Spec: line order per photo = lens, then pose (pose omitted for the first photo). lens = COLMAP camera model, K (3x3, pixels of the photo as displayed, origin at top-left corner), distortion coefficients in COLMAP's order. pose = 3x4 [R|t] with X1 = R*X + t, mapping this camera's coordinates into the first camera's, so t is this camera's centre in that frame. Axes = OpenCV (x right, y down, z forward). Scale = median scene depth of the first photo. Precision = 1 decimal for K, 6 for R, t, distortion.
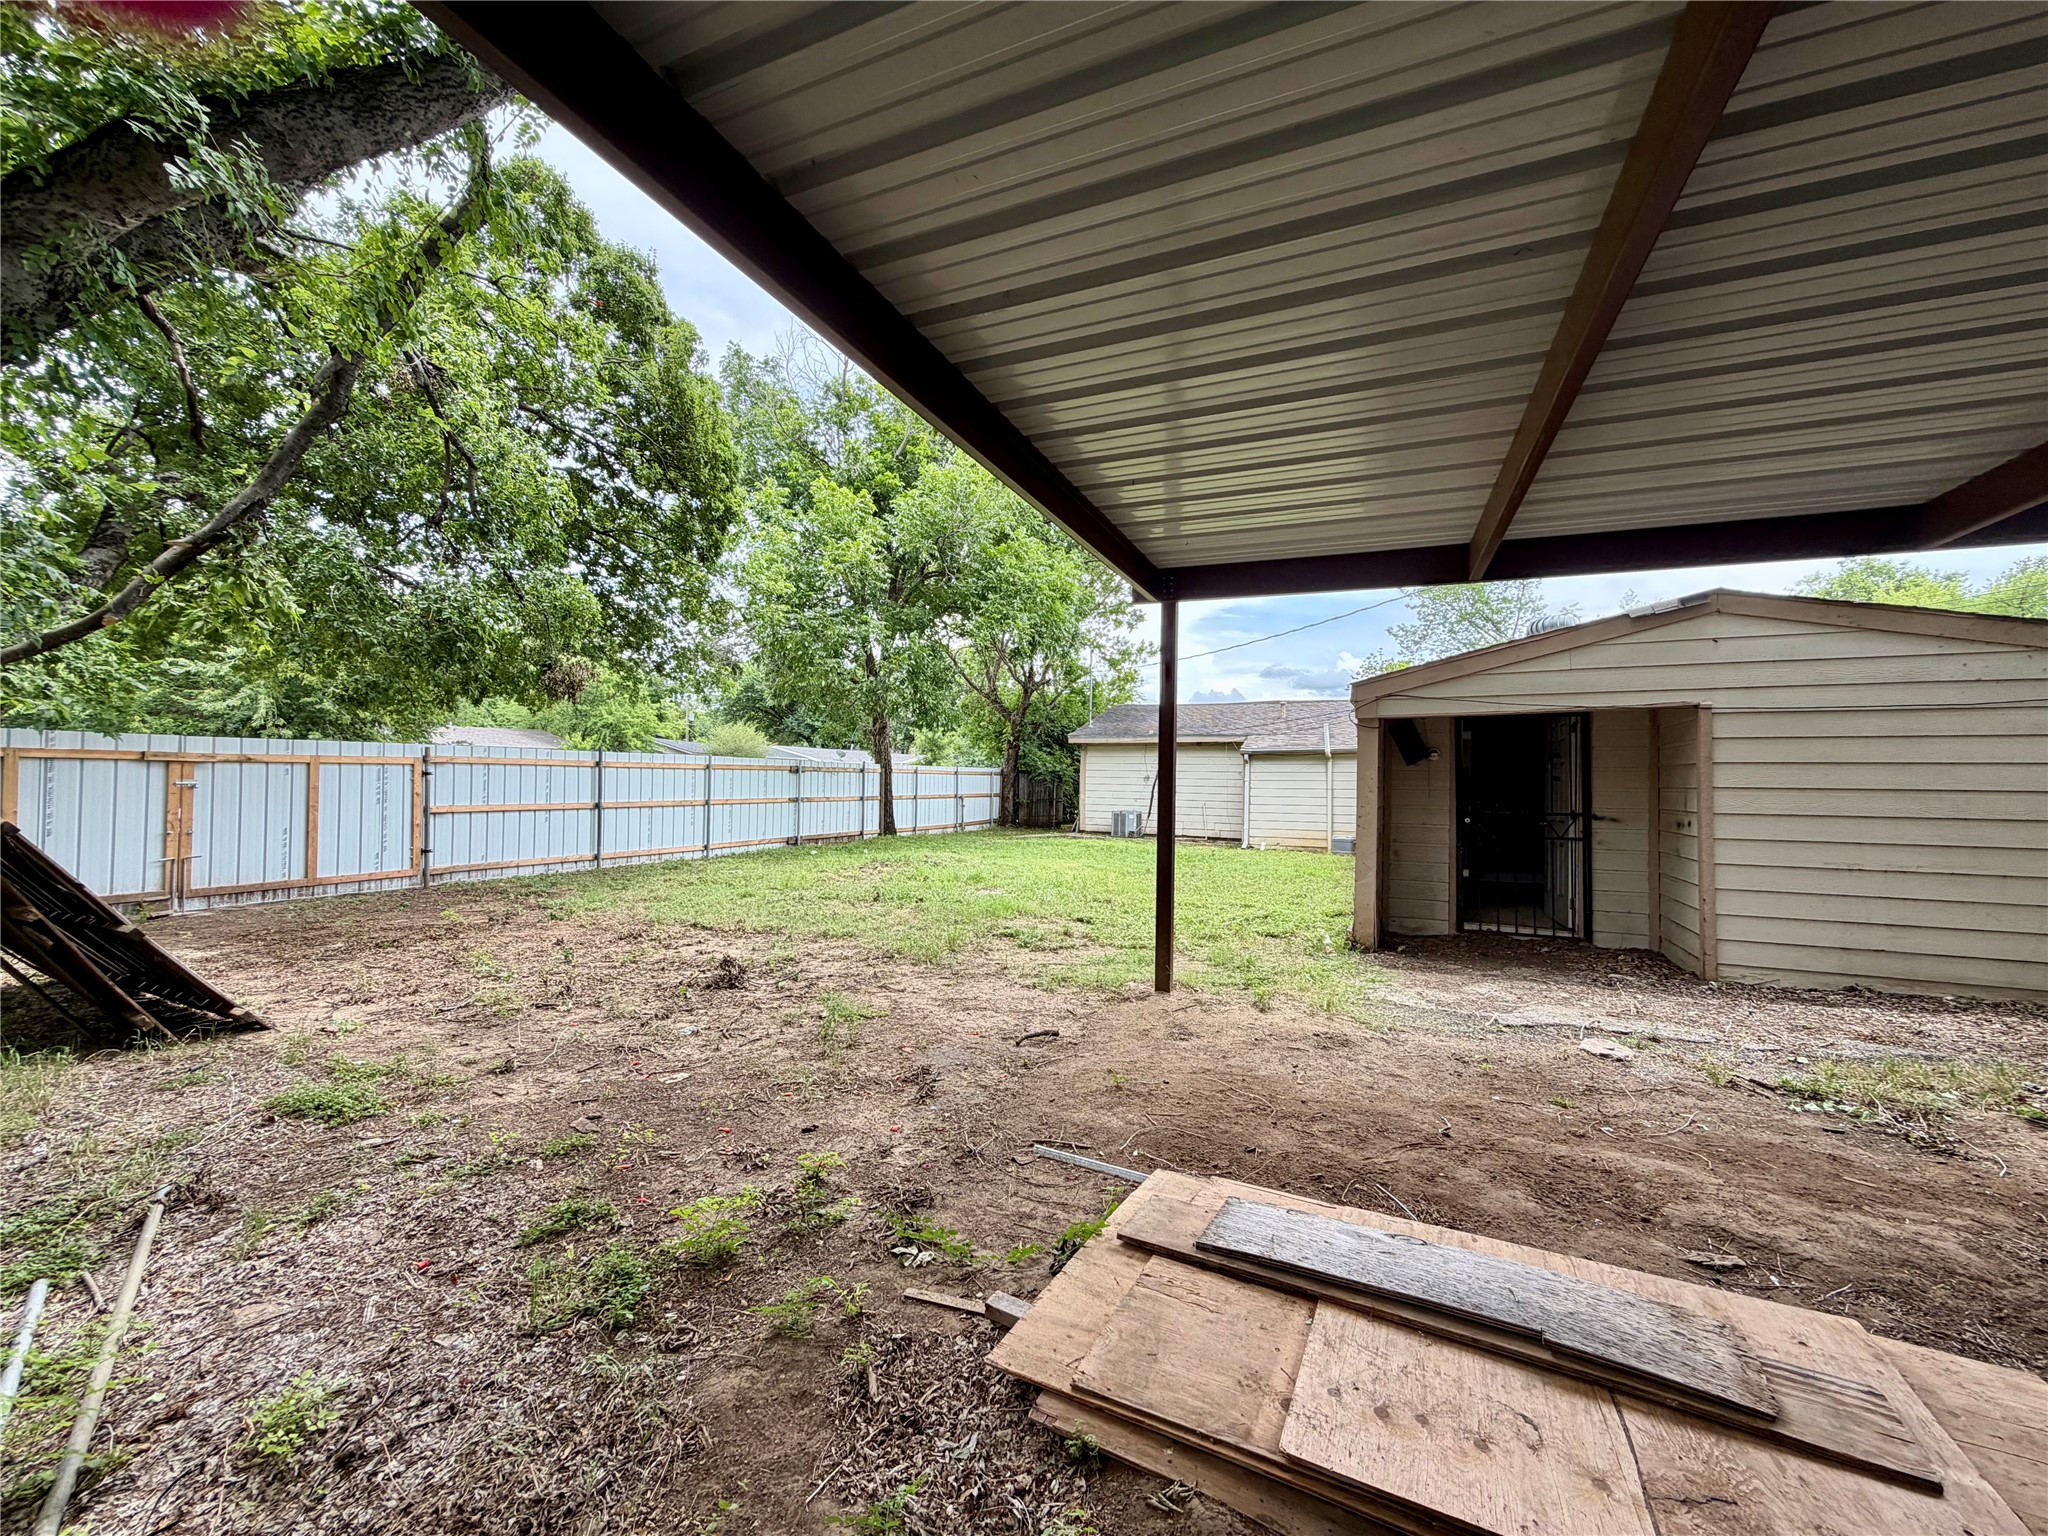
lens RADIAL K [[819.5, 0, 1012.2], [0, 819.5, 767.7], [0, 0, 1]] dist [0.003035, 0.000276]
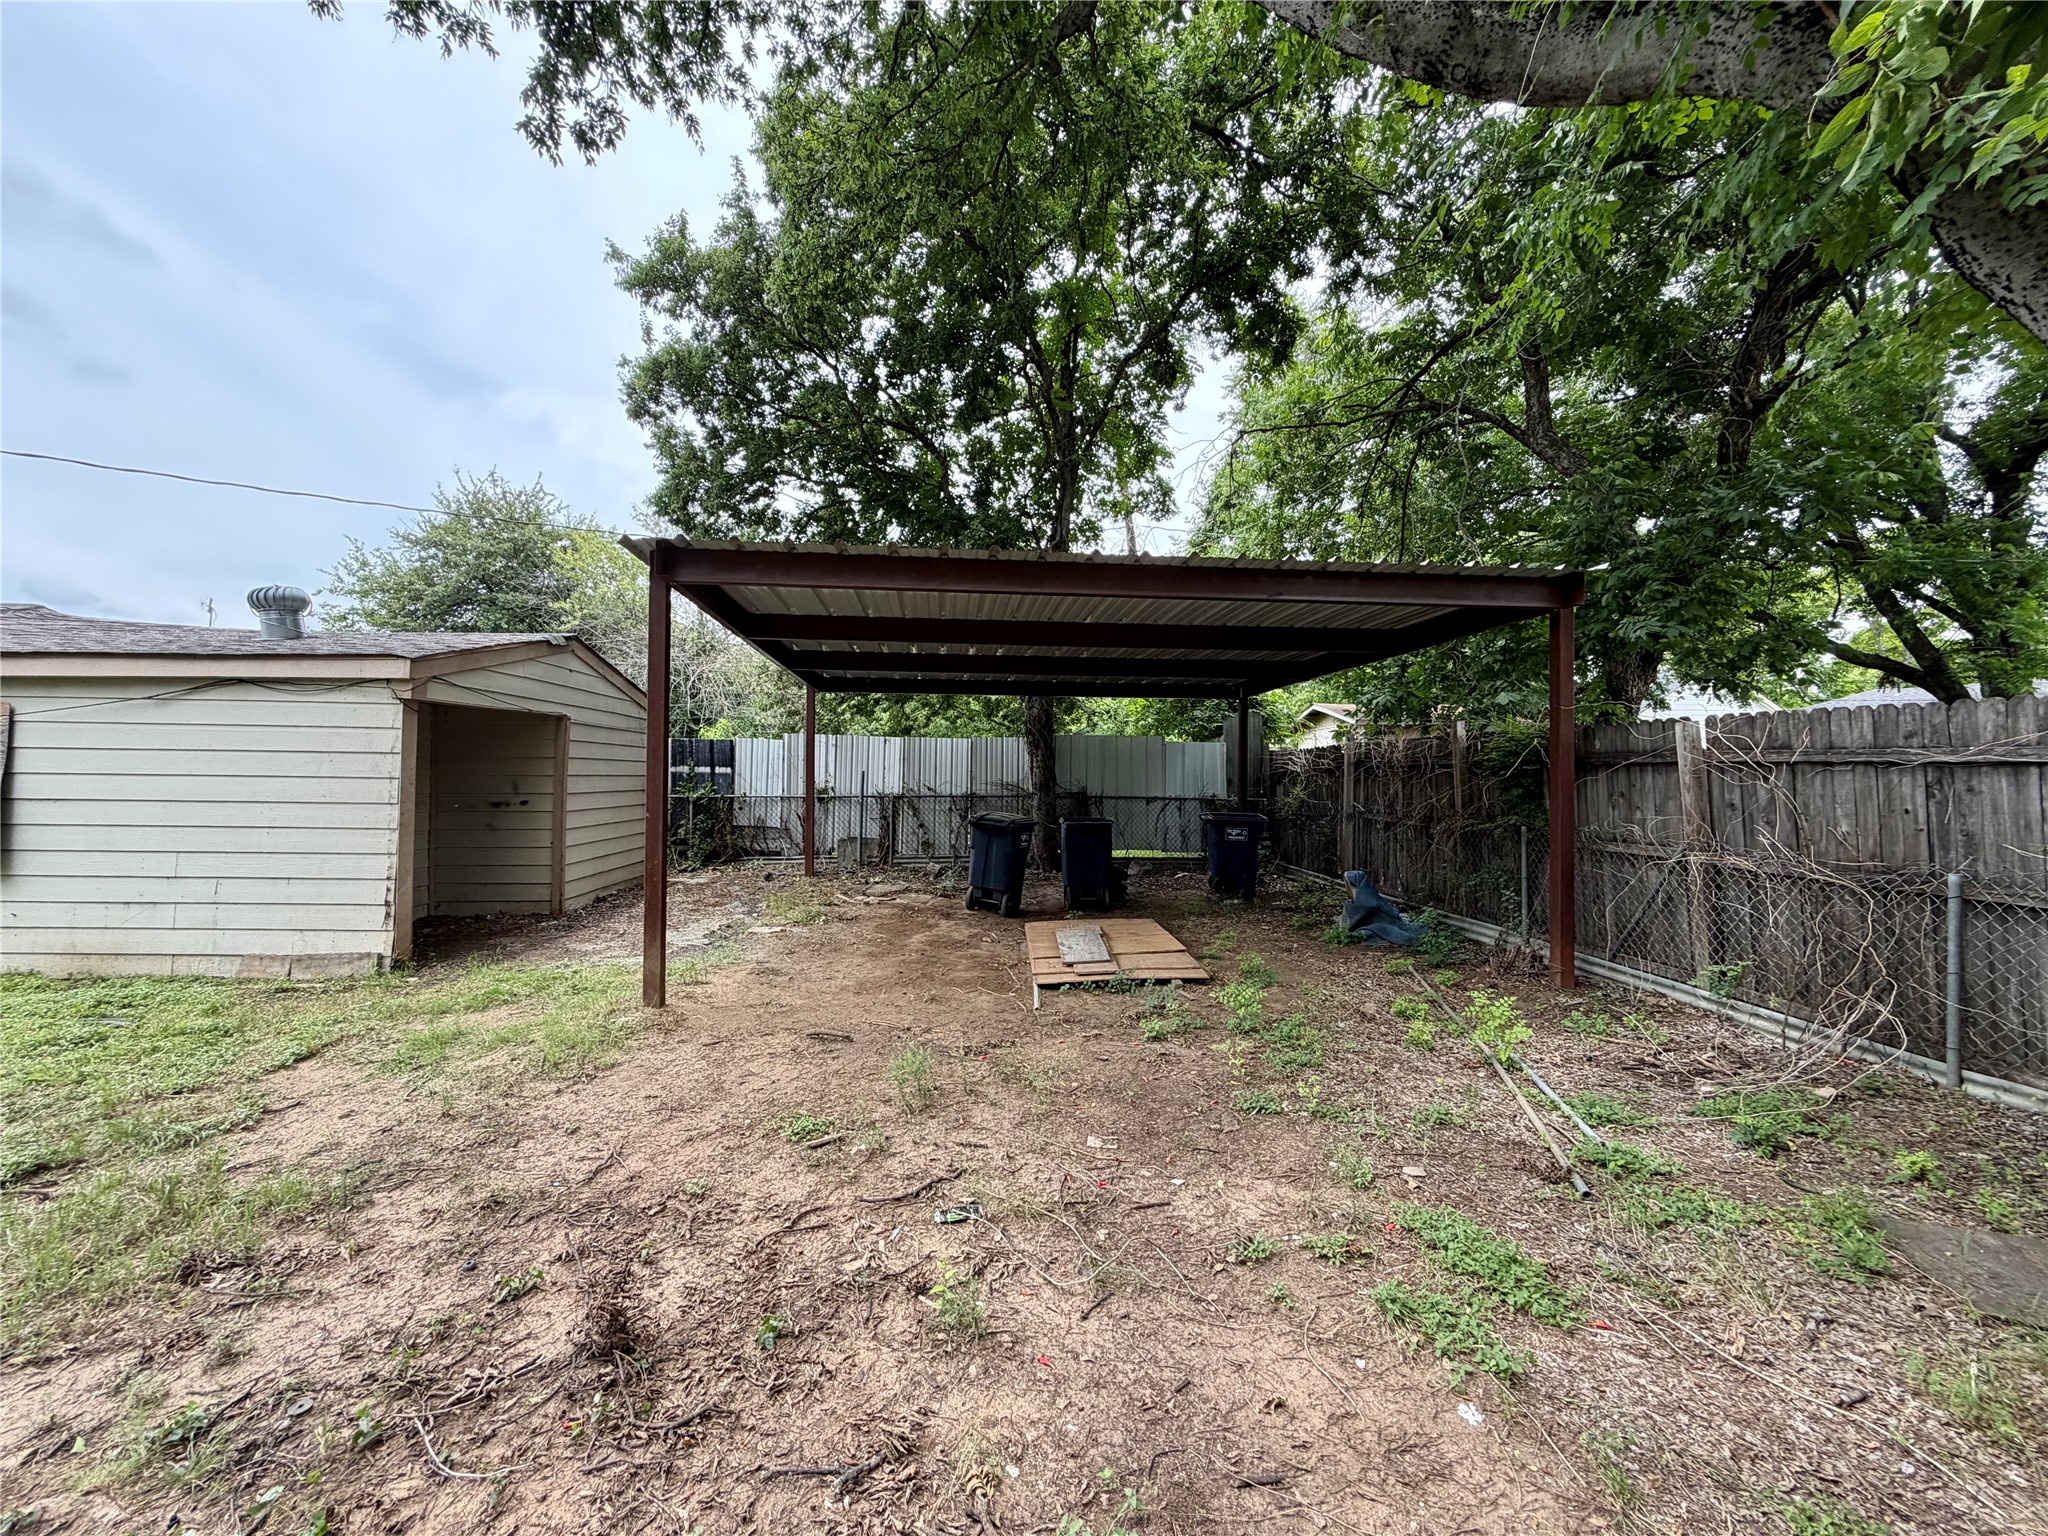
lens RADIAL K [[819.5, 0, 1012.9], [0, 819.5, 771.7], [0, 0, 1]] dist [0.003035, 0.000276]
pose [[-0.490922, -0.010975, 0.871134, -0.455056], [-0.027114, 0.999629, -0.002686, 0.000687], [-0.870781, -0.024939, -0.491038, 0.623596]]
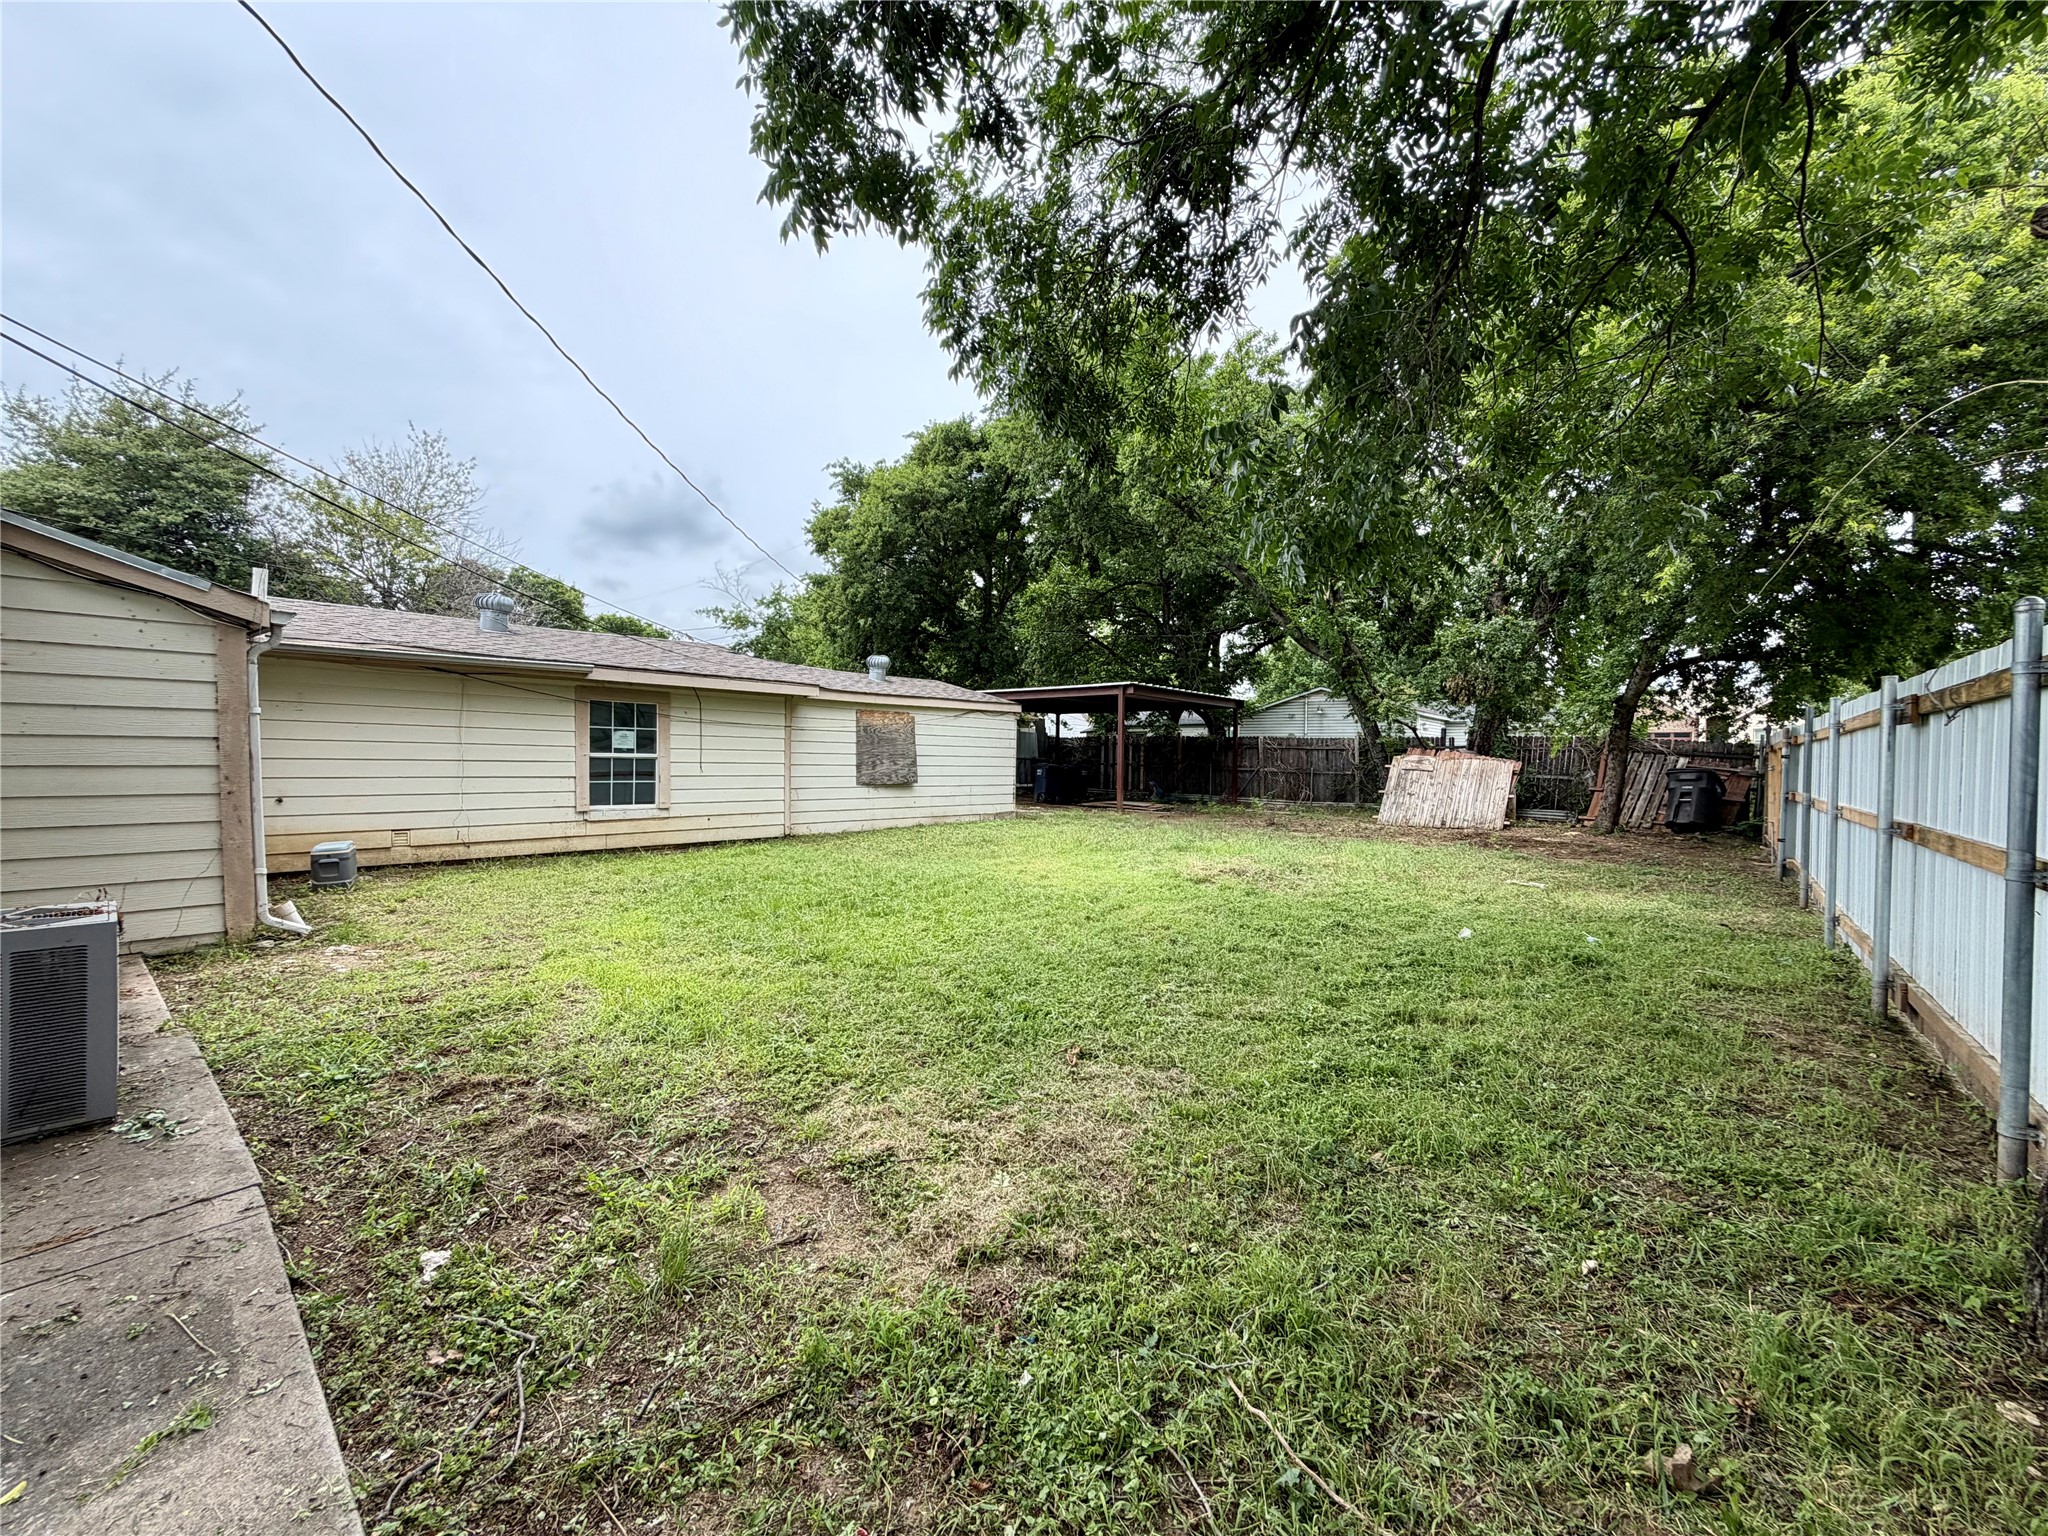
lens RADIAL K [[819.5, 0, 1018.6], [0, 819.5, 766.5], [0, 0, 1]] dist [0.003035, 0.000276]
pose [[-0.965958, -0.033711, 0.256494, -0.137553], [-0.033748, 0.999421, 0.004259, 0.045826], [-0.256489, -0.004542, -0.966536, 2.296832]]
